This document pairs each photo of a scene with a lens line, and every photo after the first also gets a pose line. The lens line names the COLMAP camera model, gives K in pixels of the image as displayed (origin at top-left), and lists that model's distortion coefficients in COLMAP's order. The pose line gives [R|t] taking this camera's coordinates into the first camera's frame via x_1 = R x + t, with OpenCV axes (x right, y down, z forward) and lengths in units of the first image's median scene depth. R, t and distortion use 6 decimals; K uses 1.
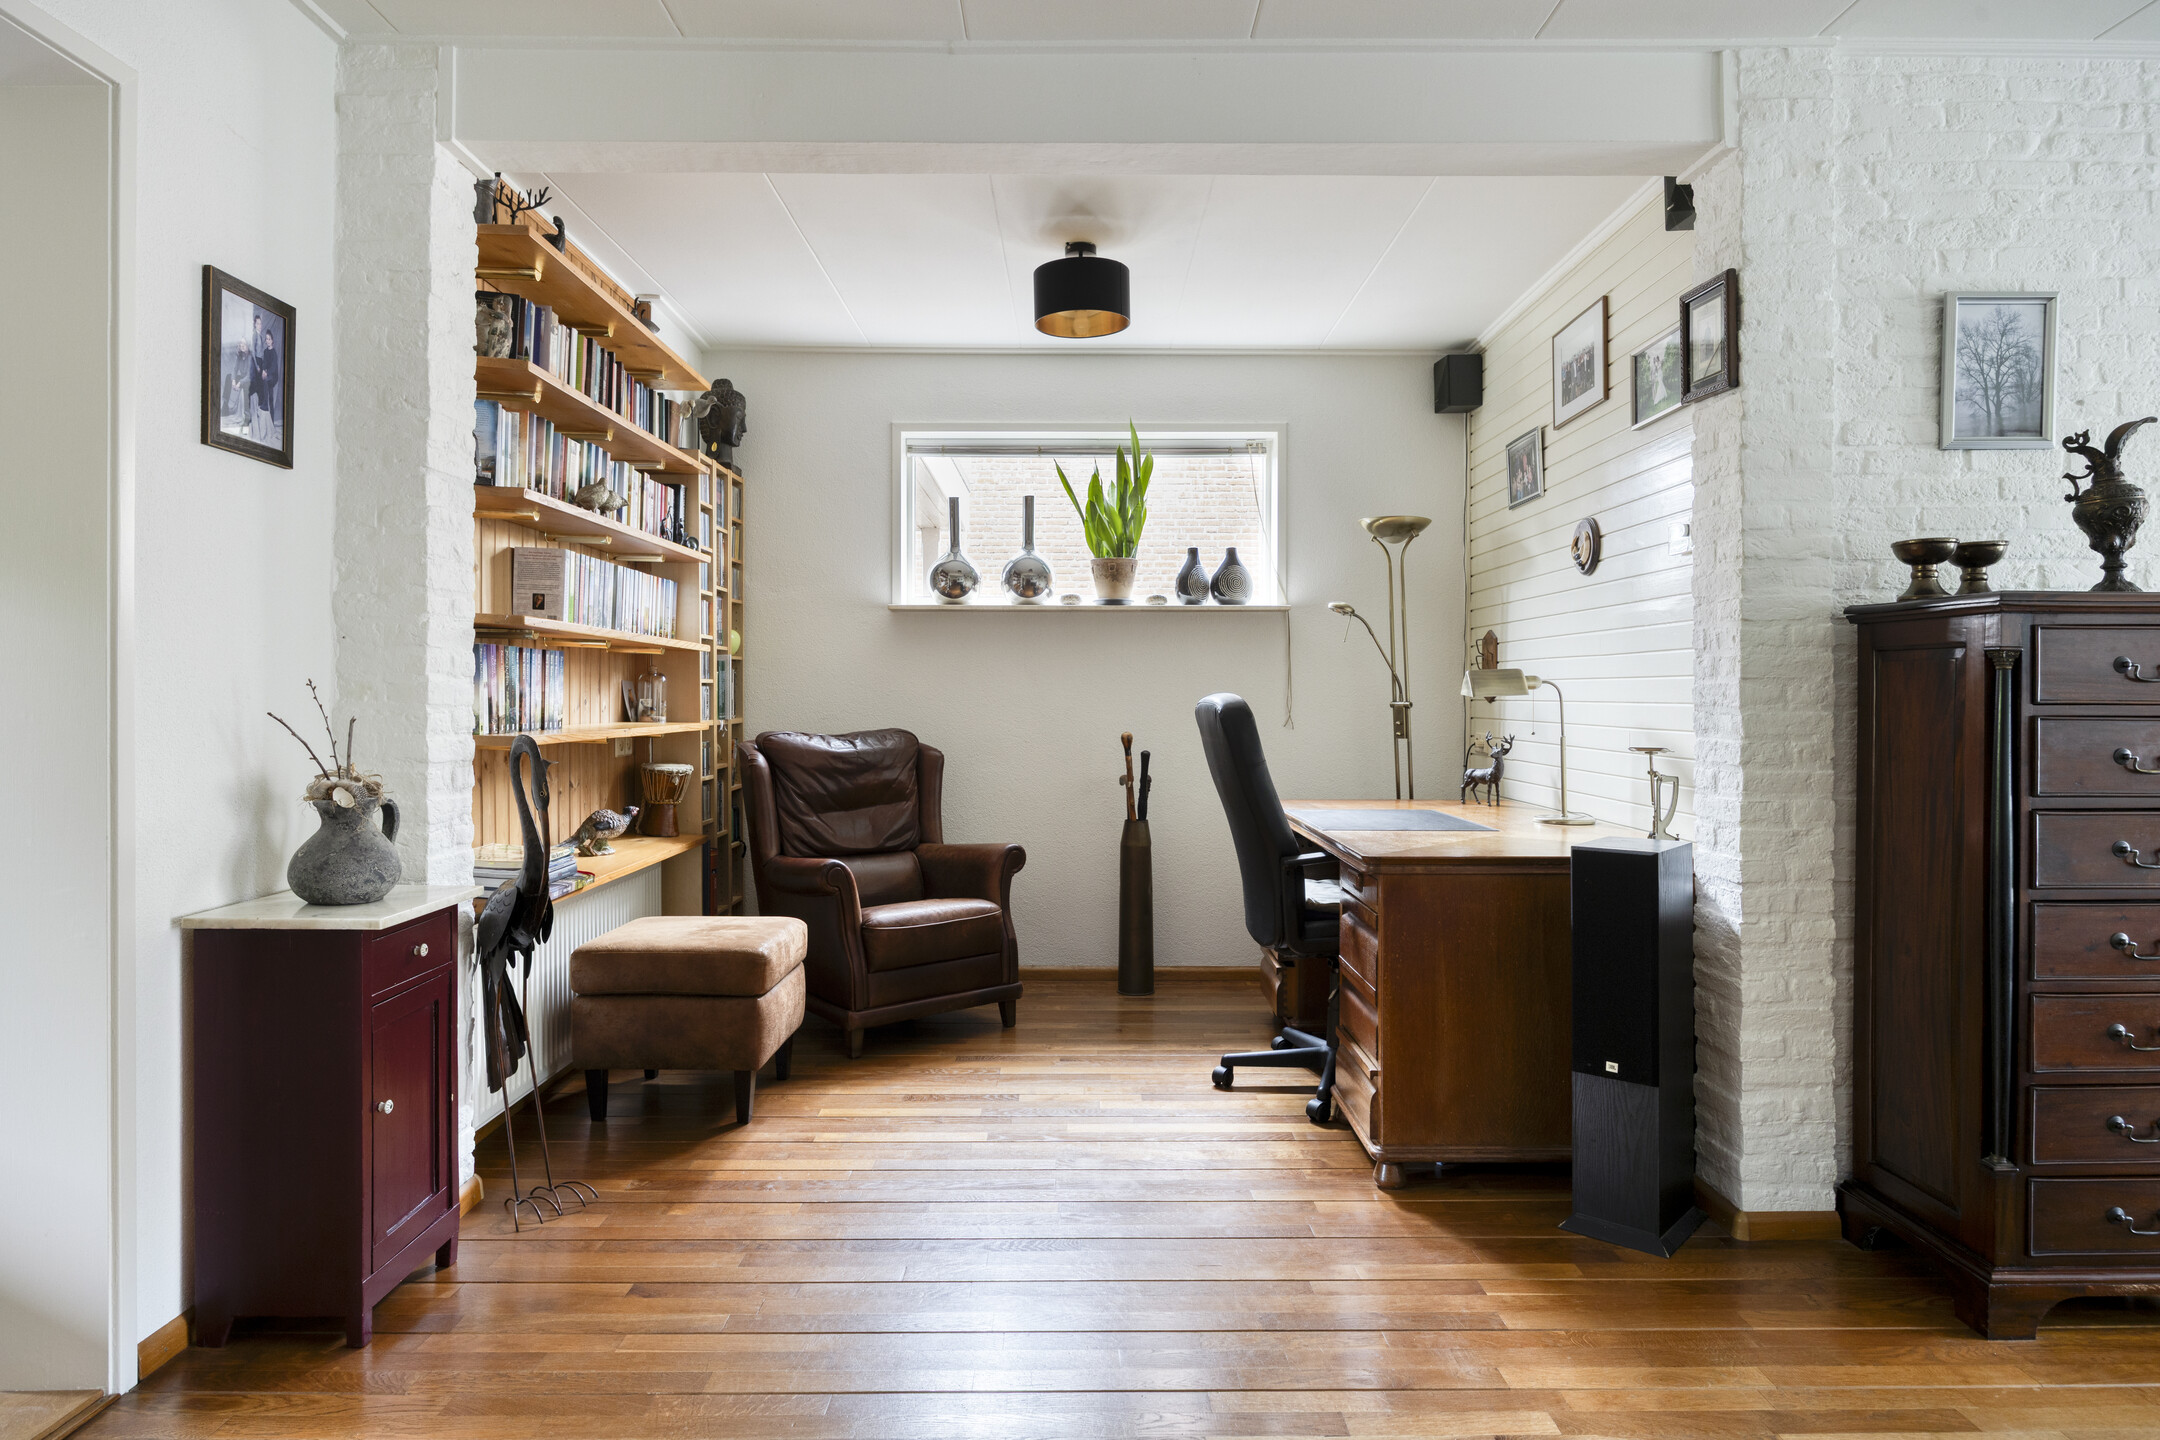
lens RADIAL K [[1268.7, 0, 1075.5], [0, 1268.7, 694.7], [0, 0, 1]] dist [-0.003084, -0.000592]
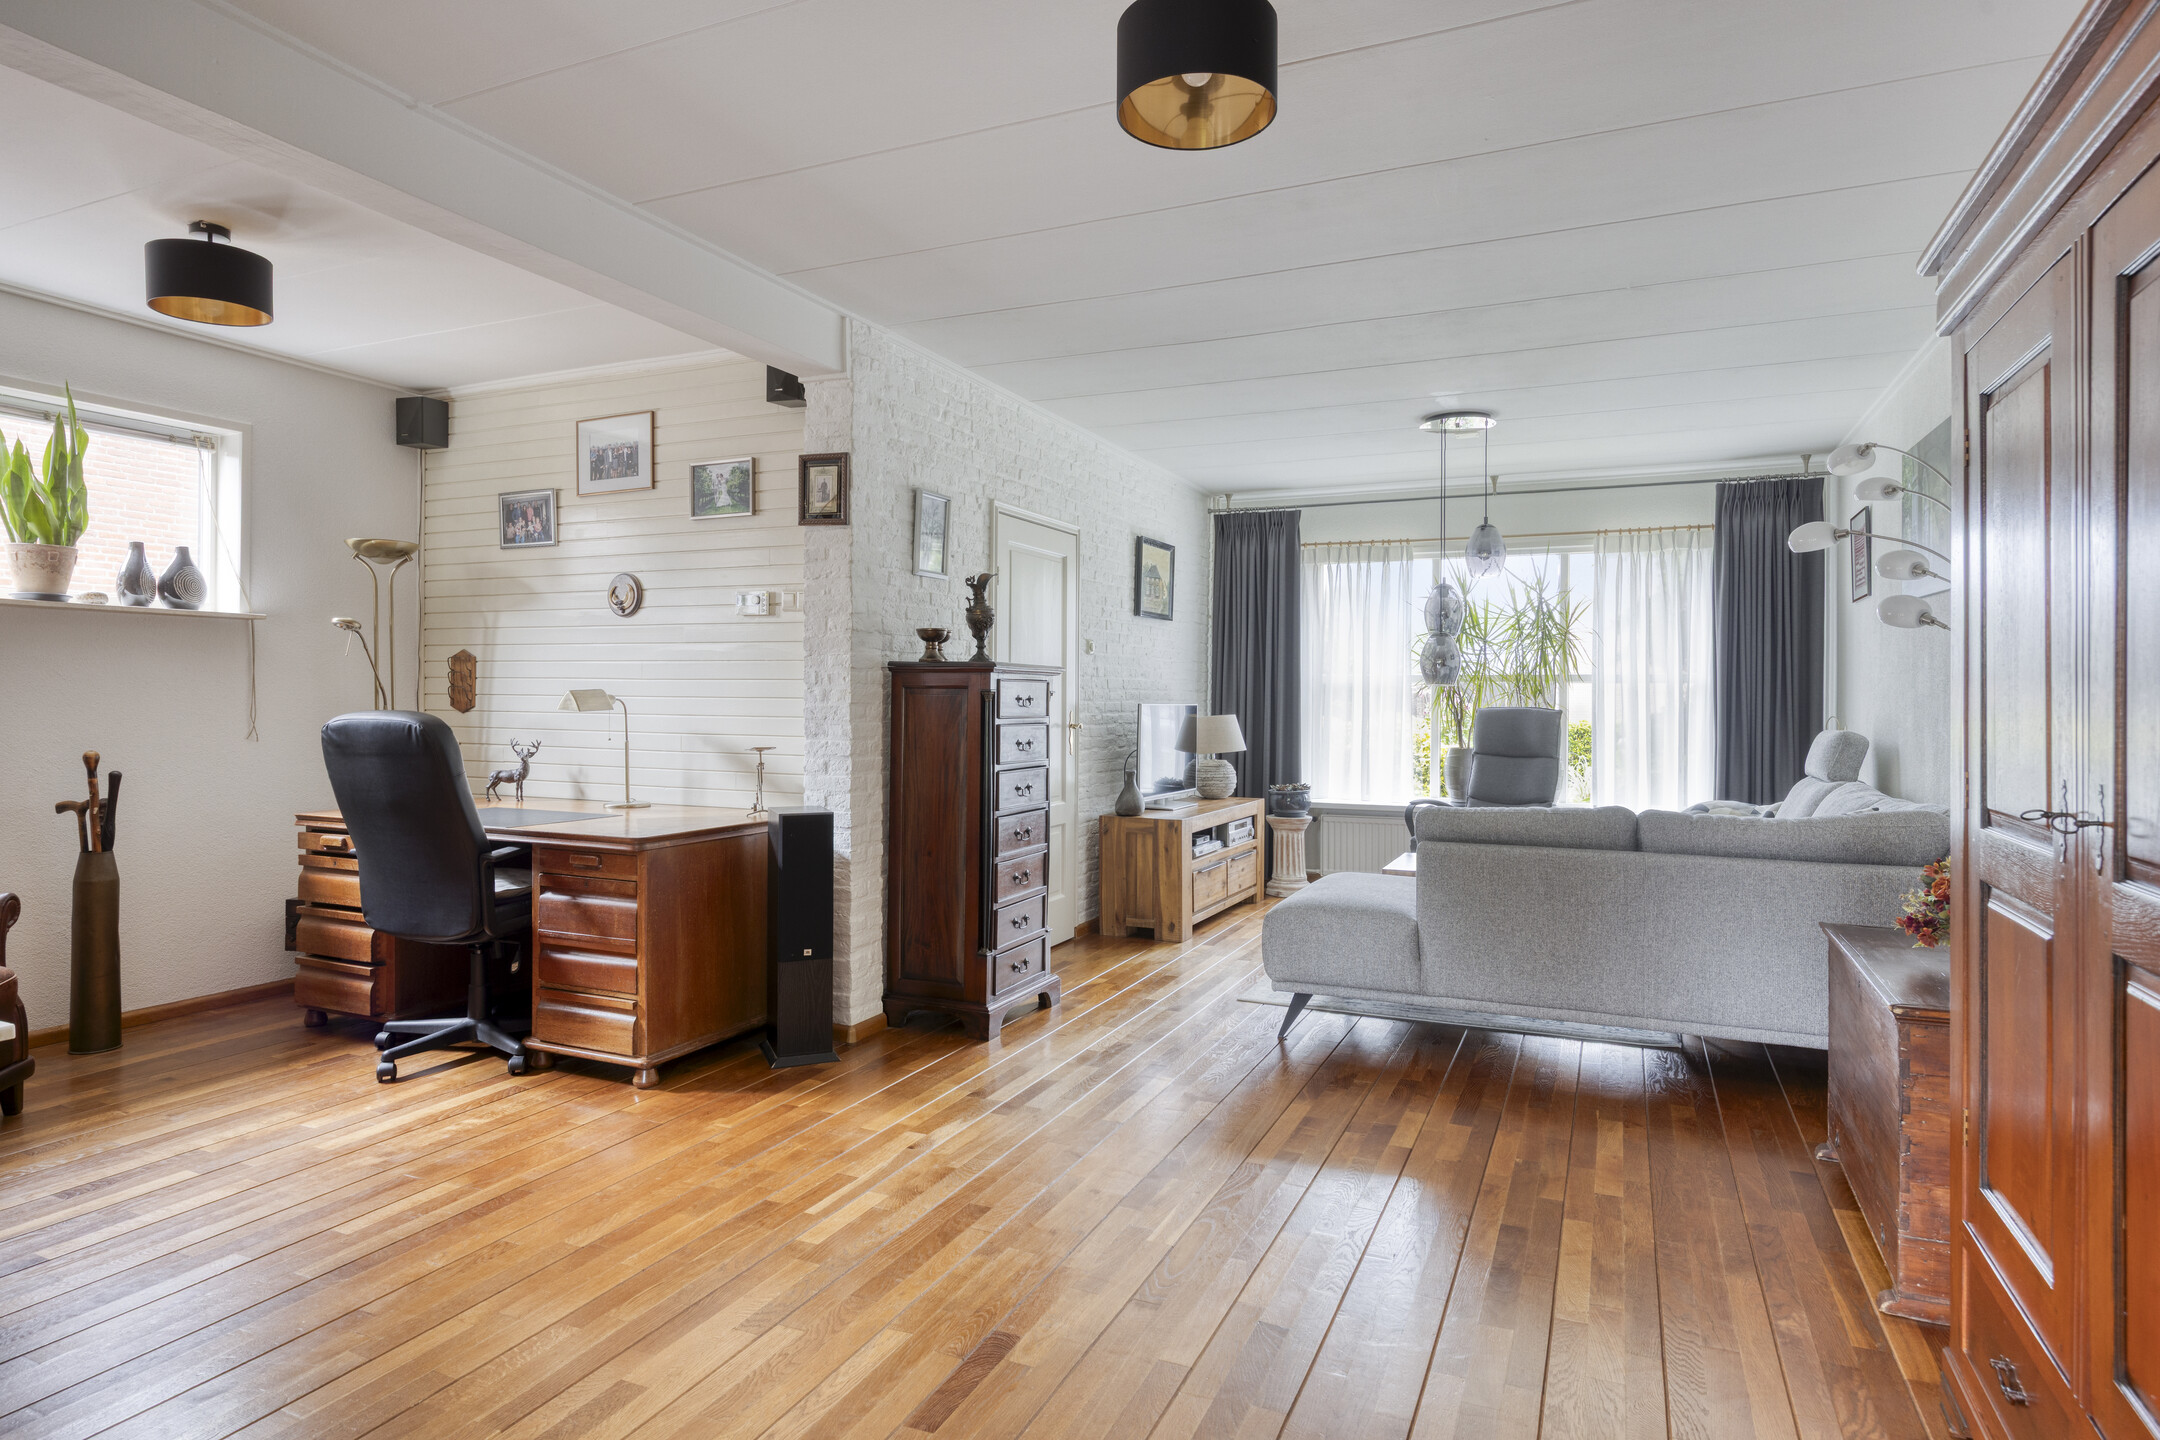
lens RADIAL K [[1217.6, 0, 1079.7], [0, 1217.6, 701.8], [0, 0, 1]] dist [-0.002533, -0.002564]
pose [[0.409956, -0.002018, 0.912103, -0.575534], [-0.008532, 0.999945, 0.006047, -0.019577], [-0.912066, -0.010260, 0.409916, 0.058368]]
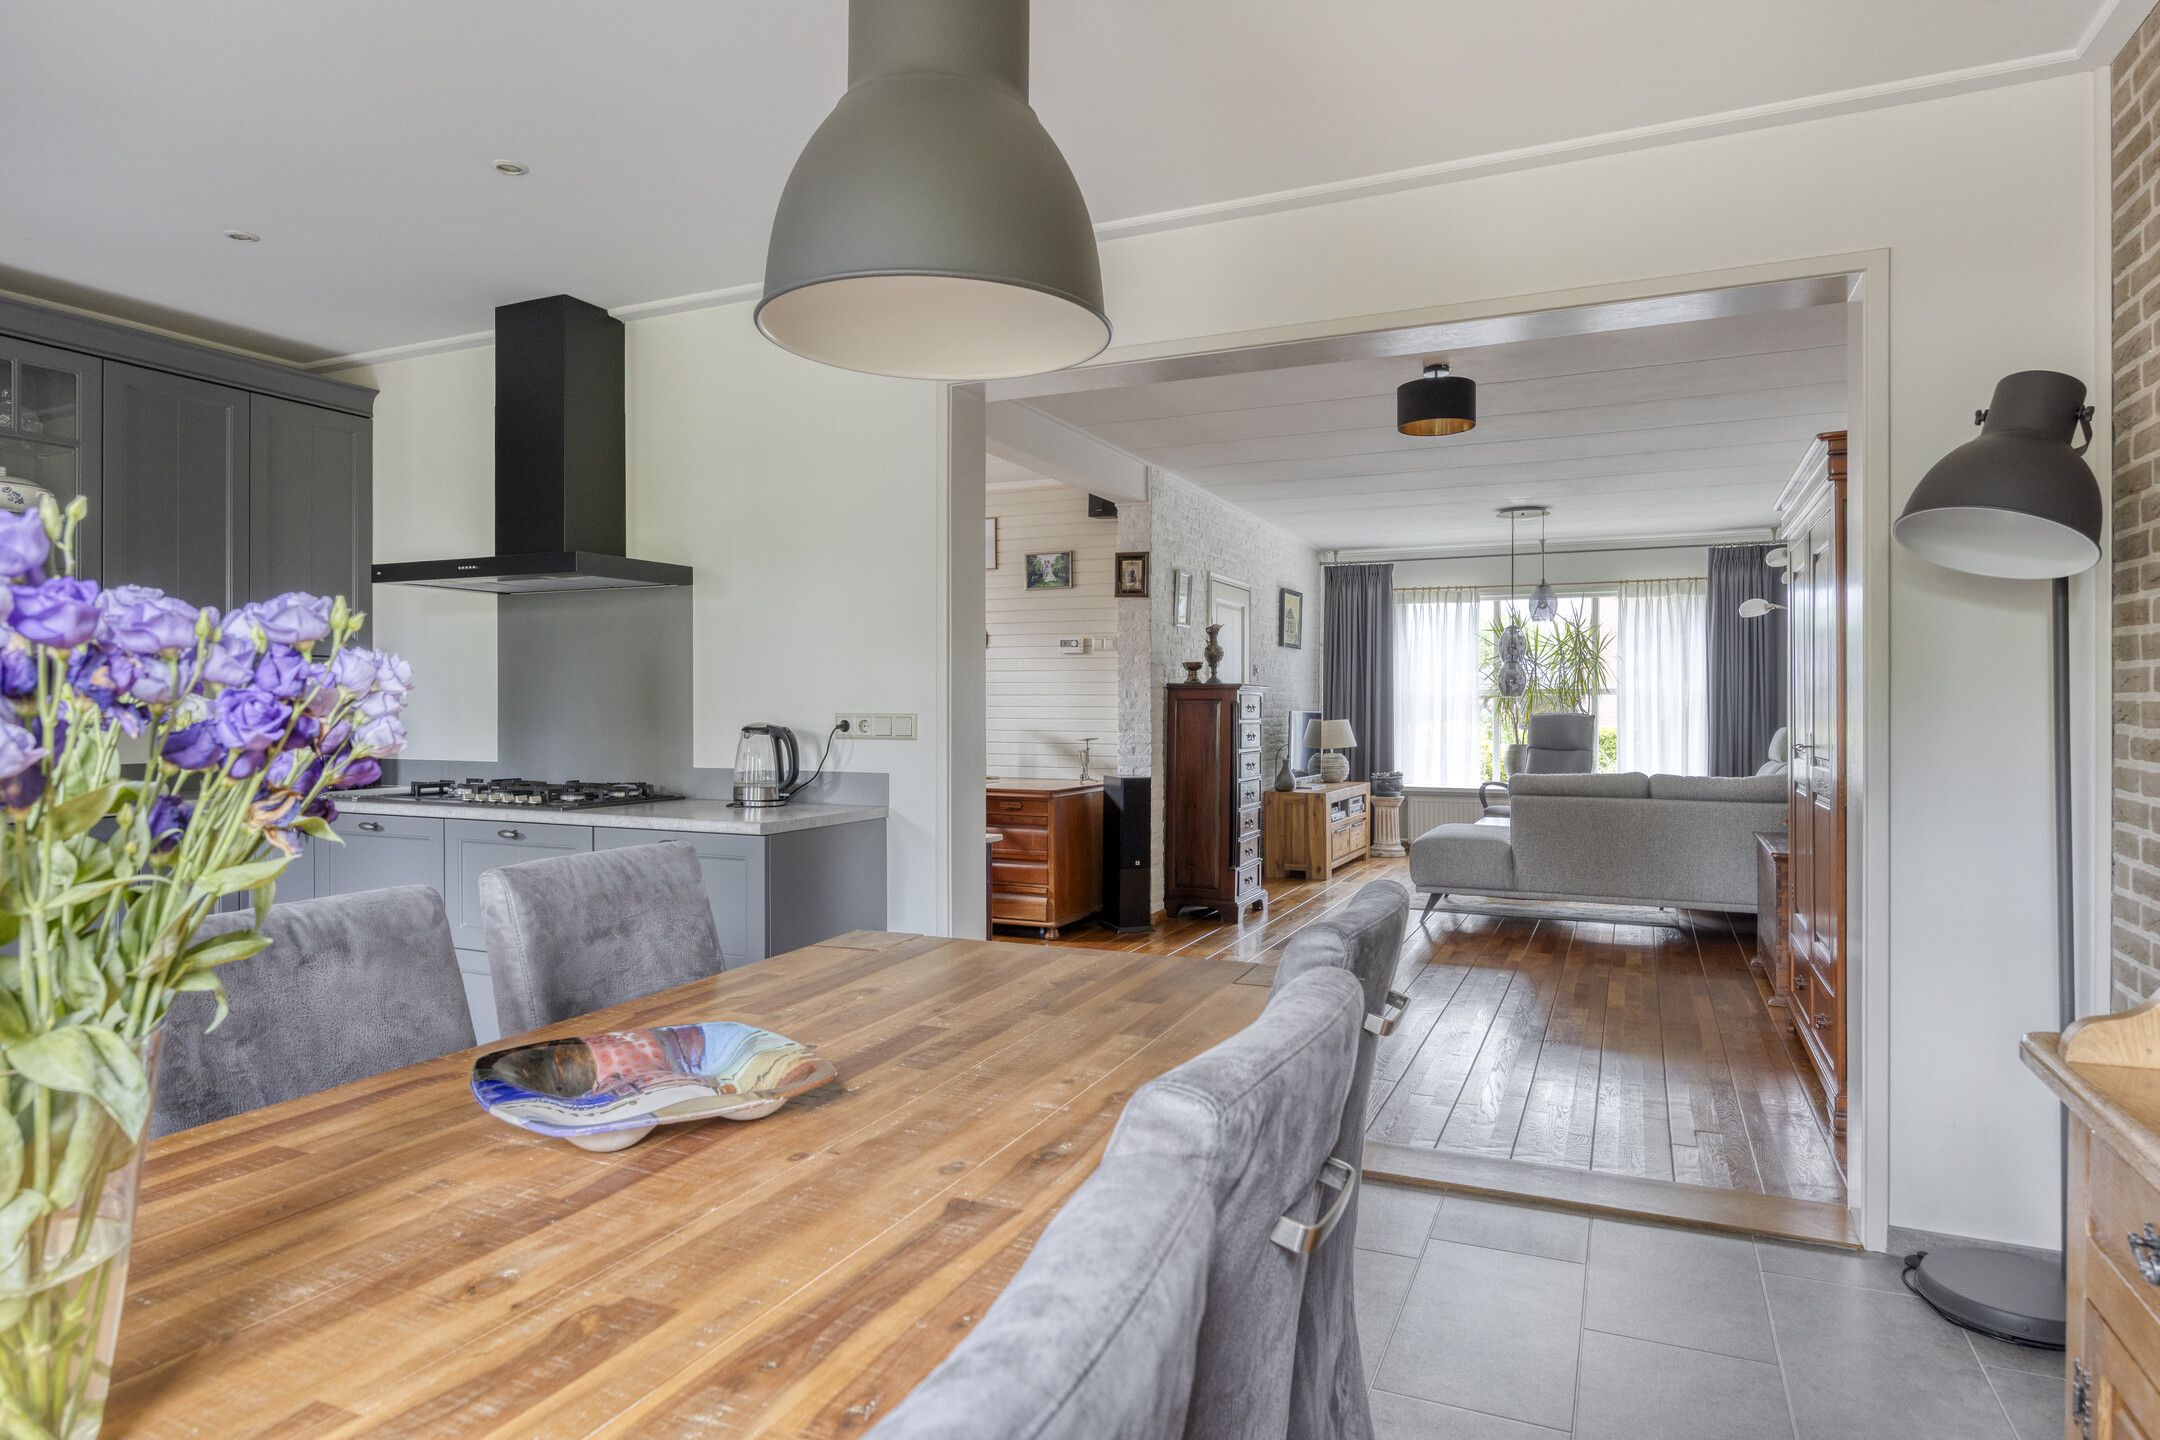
lens RADIAL K [[1217.6, 0, 1084.2], [0, 1217.6, 716.1], [0, 0, 1]] dist [-0.002533, -0.002564]
pose [[0.417558, -0.005264, 0.908635, -1.307571], [-0.004605, 0.999958, 0.007909, -0.014189], [-0.908639, -0.007487, 0.417516, 0.057089]]
